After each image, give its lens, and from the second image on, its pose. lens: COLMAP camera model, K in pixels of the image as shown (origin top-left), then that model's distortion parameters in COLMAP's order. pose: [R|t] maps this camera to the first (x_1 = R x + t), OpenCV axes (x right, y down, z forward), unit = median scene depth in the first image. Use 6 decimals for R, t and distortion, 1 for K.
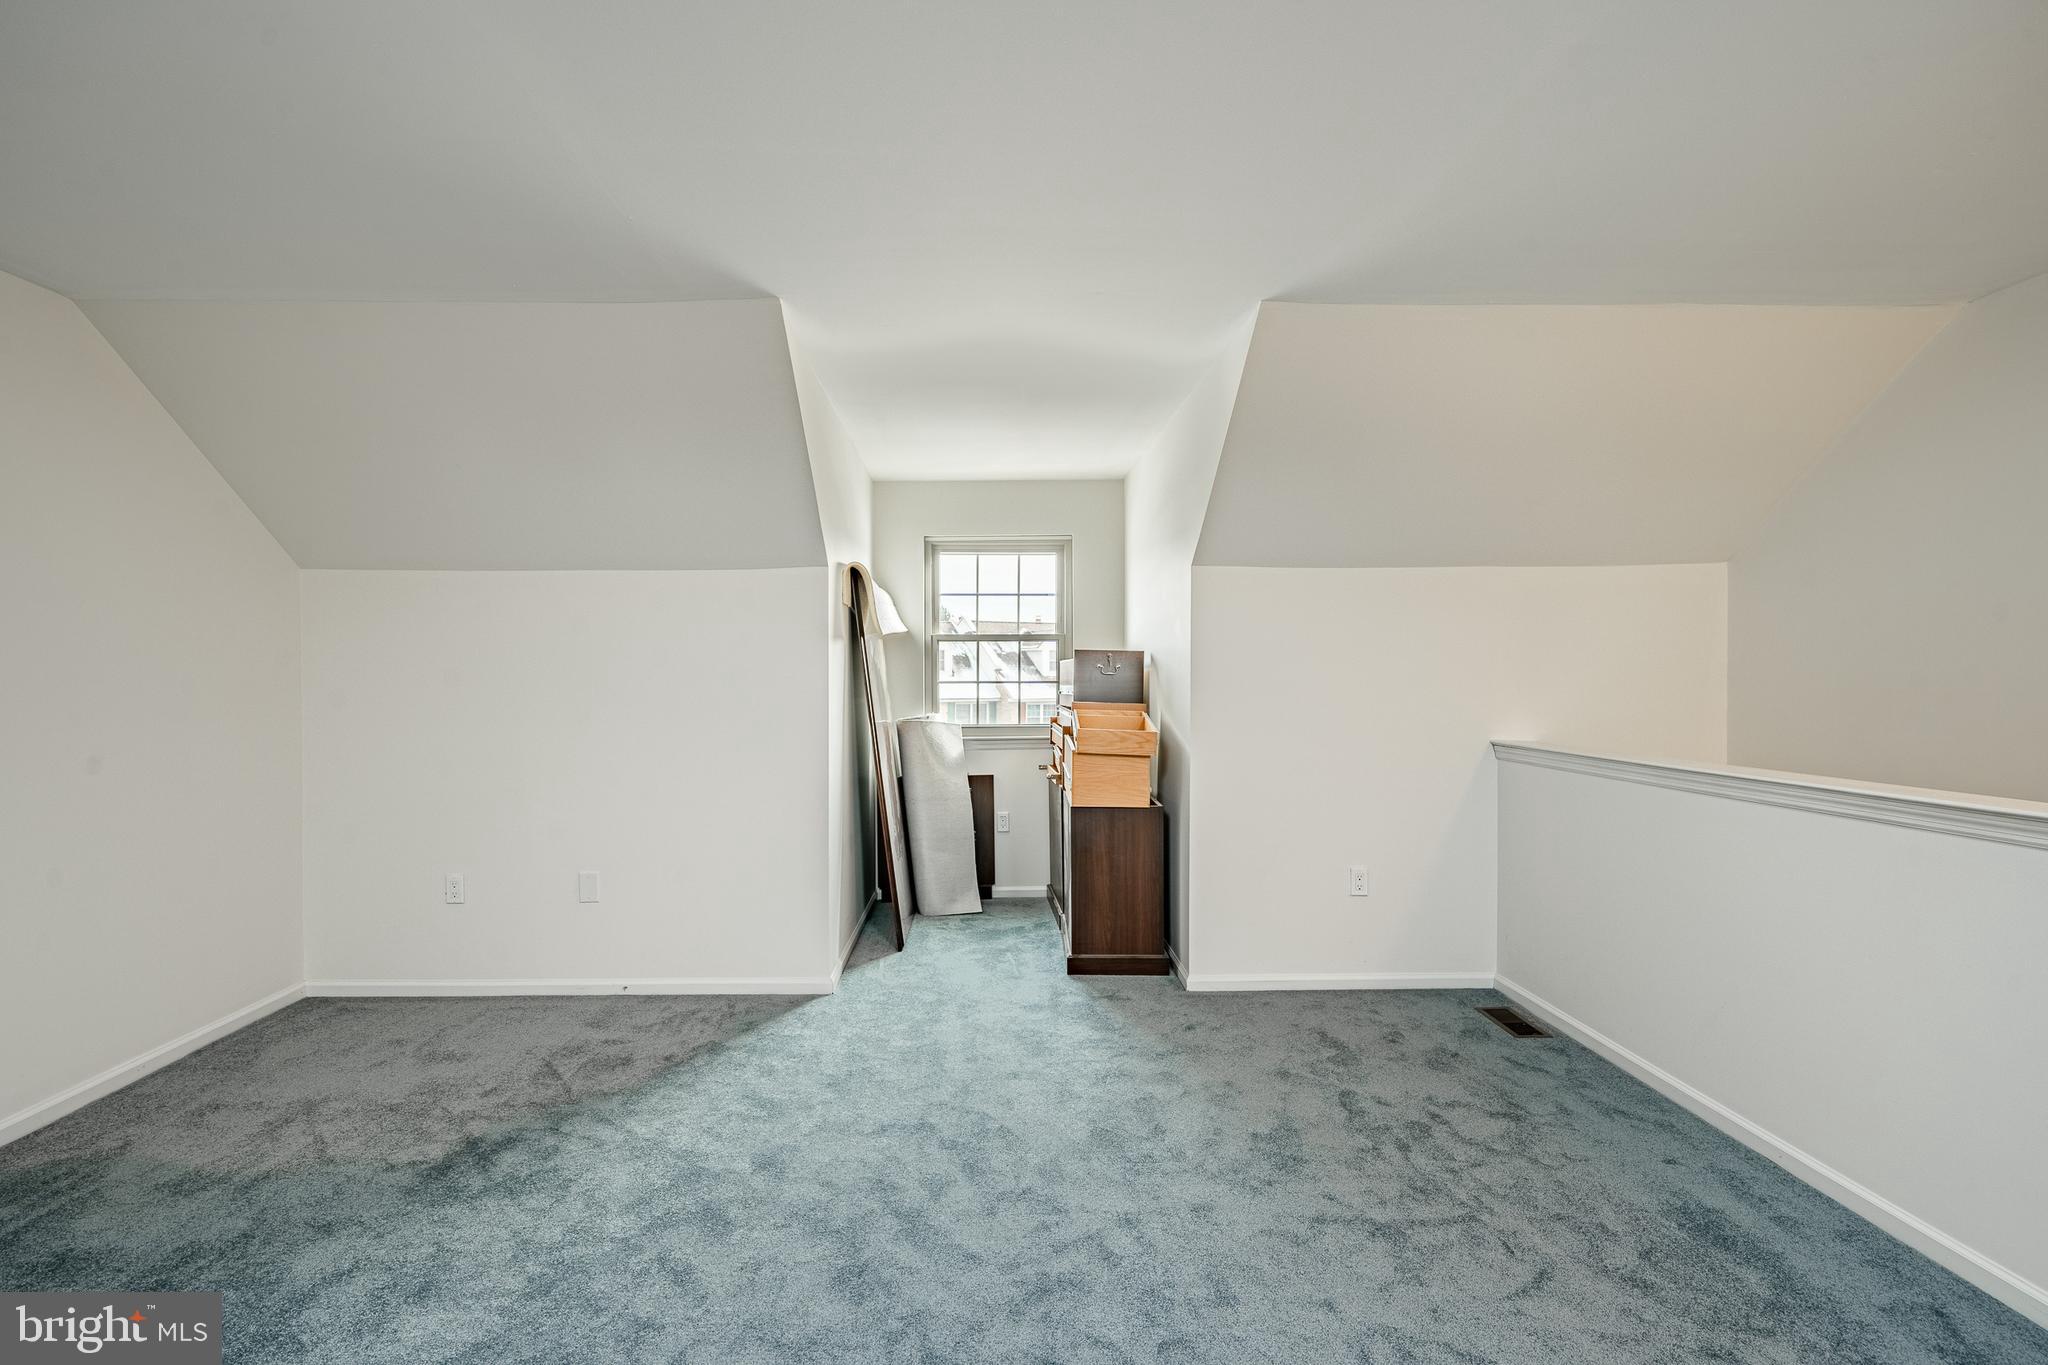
lens RADIAL K [[956.0, 0, 1024.8], [0, 956.0, 677.0], [0, 0, 1]] dist [-0.007265, 0.000326]
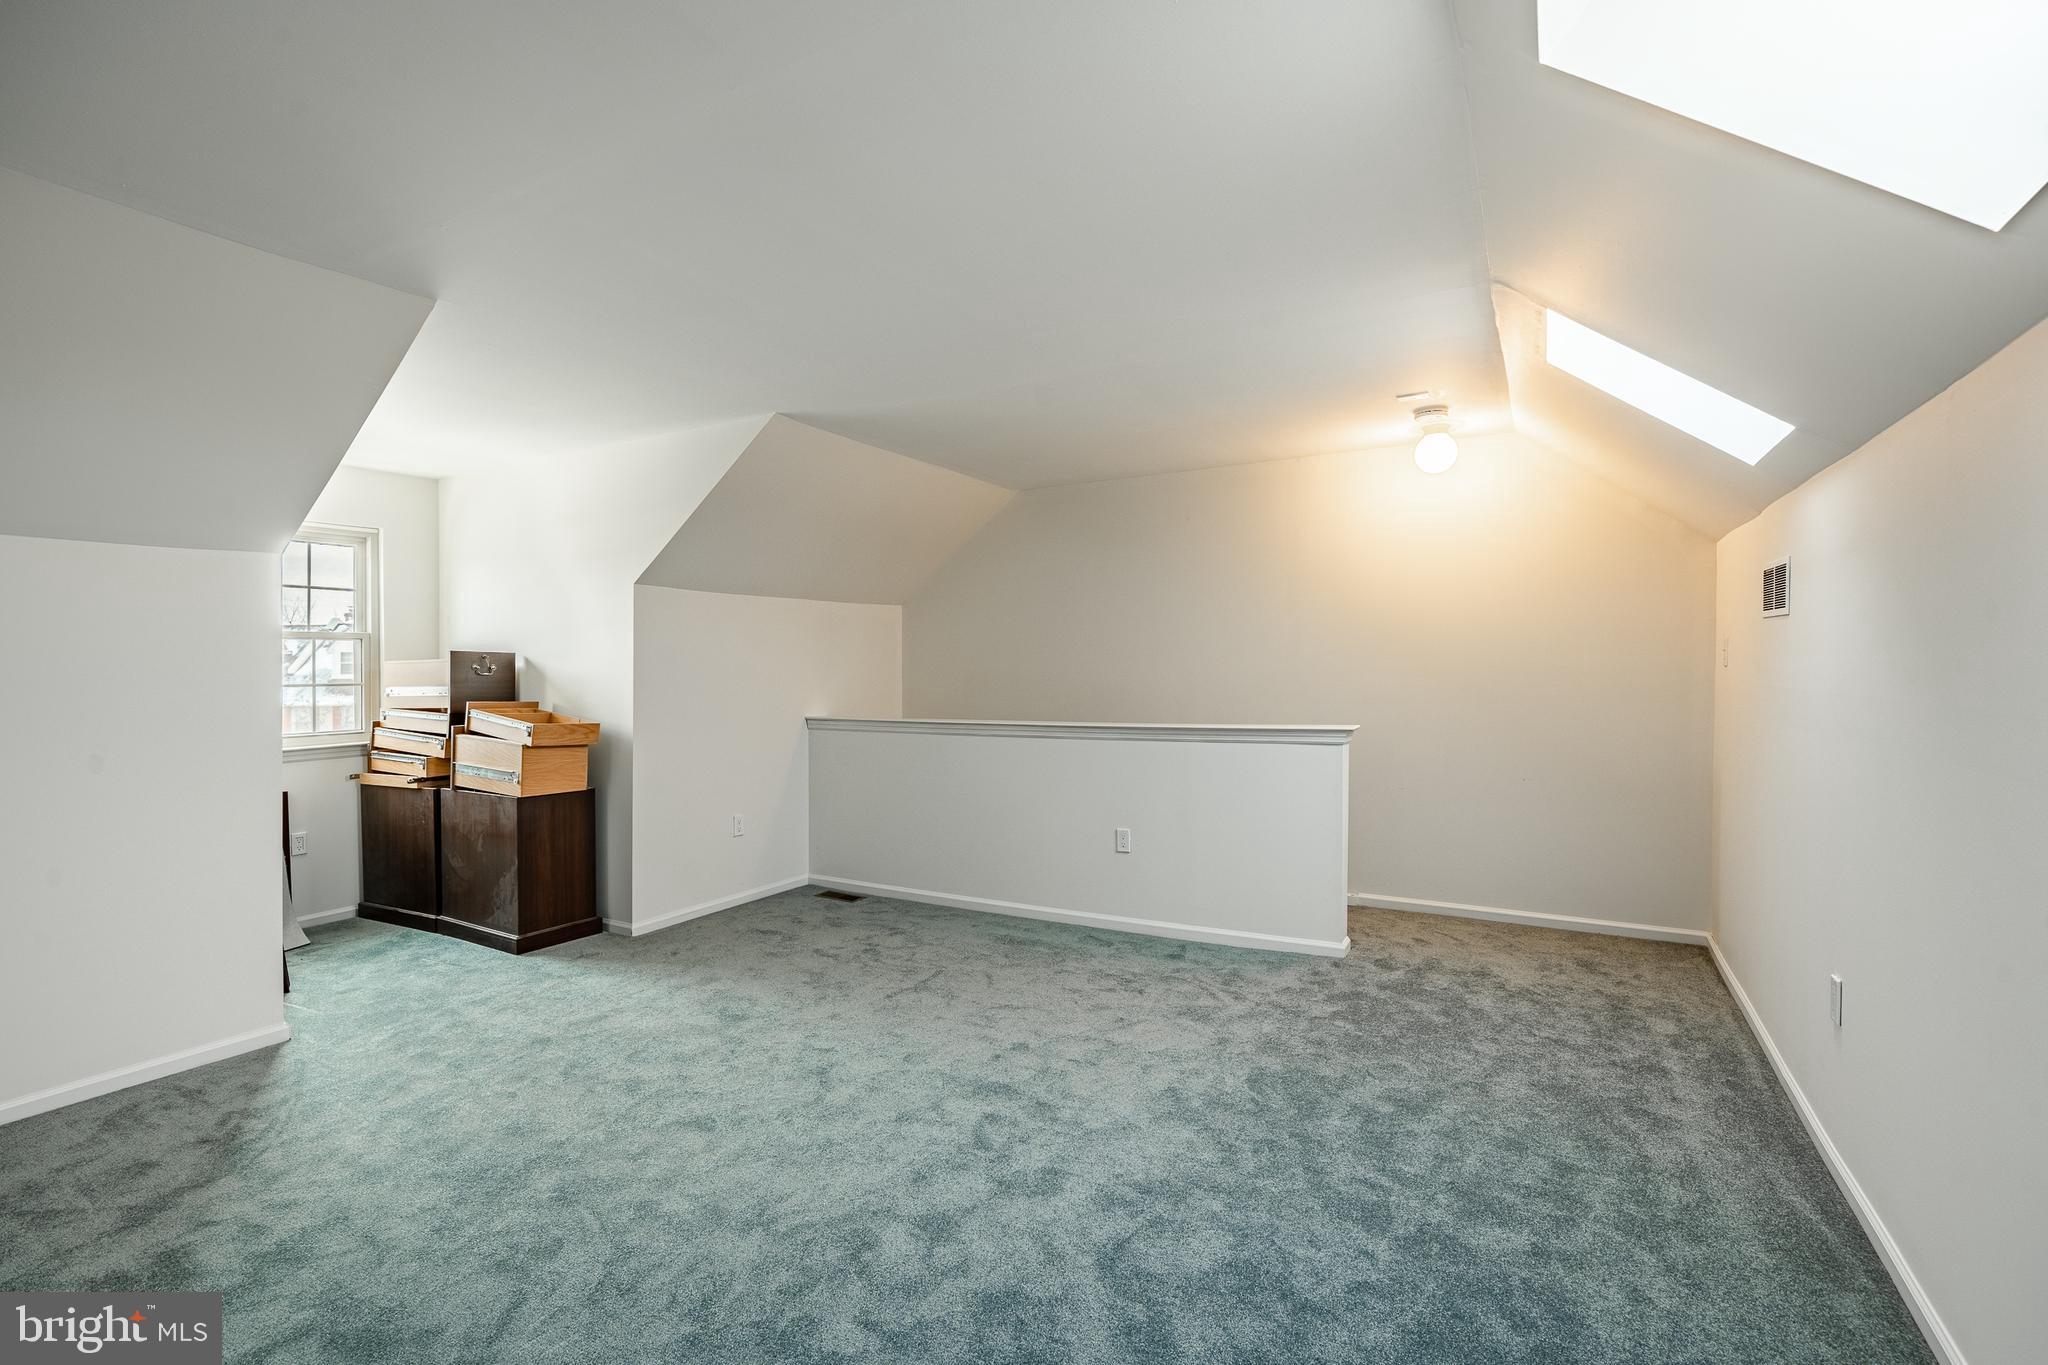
lens RADIAL K [[956.0, 0, 1012.5], [0, 956.0, 676.6], [0, 0, 1]] dist [-0.007265, 0.000326]
pose [[0.498318, -0.008330, 0.866954, -0.665671], [0.011616, 0.999928, 0.002931, 0.002813], [-0.866917, 0.008610, 0.498379, -0.018734]]
